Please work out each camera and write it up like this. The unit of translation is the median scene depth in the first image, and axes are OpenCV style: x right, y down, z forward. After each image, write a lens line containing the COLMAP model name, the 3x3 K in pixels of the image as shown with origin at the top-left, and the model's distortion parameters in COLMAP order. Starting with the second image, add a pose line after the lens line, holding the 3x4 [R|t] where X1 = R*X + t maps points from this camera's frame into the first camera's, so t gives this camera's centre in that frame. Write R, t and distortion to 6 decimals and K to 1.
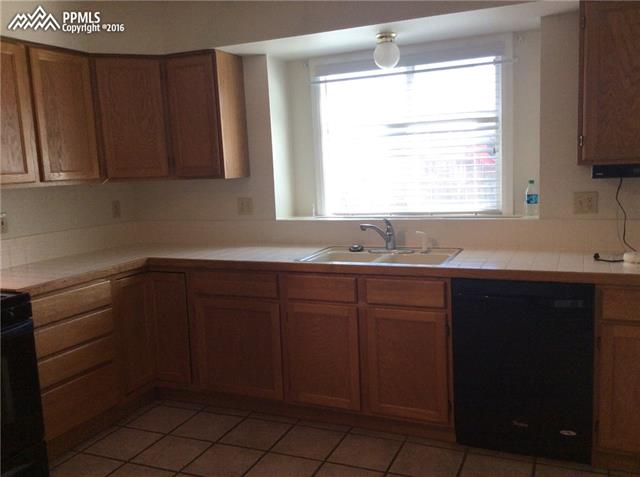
lens RADIAL K [[587.8, 0, 320.0], [0, 587.8, 238.5], [0, 0, 1]] dist [0.133060, -0.253459]
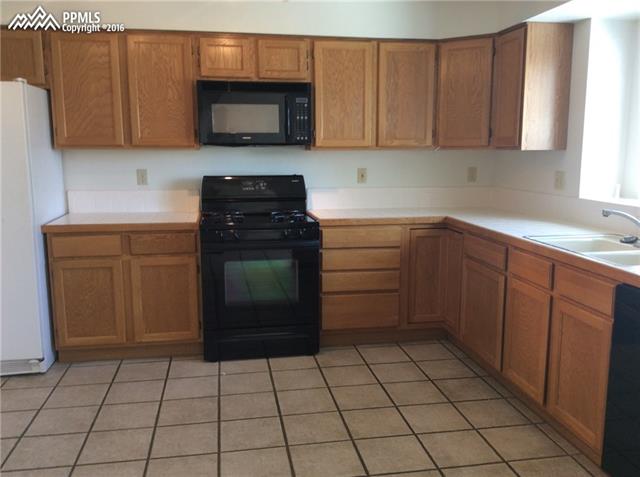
lens RADIAL K [[587.8, 0, 320.0], [0, 587.8, 238.5], [0, 0, 1]] dist [0.133060, -0.253459]
pose [[0.547129, 0.169464, -0.819714, 0.544624], [-0.127530, 0.984735, 0.118458, -0.031118], [0.827276, 0.039726, 0.560389, 0.158337]]
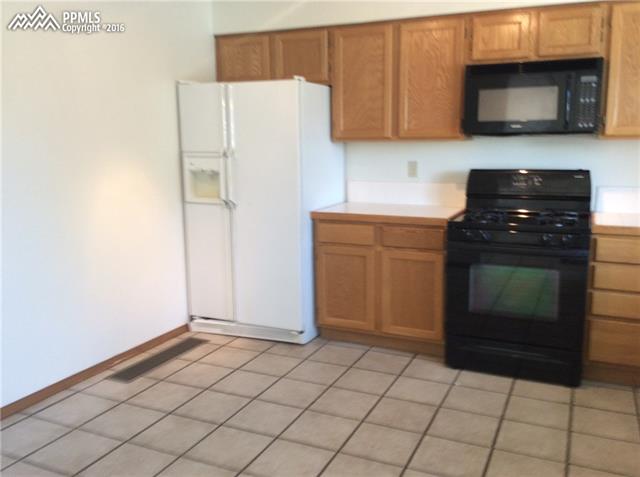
lens RADIAL K [[581.2, 0, 320.7], [0, 581.2, 243.4], [0, 0, 1]] dist [0.137080, -0.235033]
pose [[-0.012442, 0.216050, -0.976303, 0.523573], [-0.120752, 0.968908, 0.215953, -0.053903], [0.992605, 0.120577, 0.014034, 0.361114]]
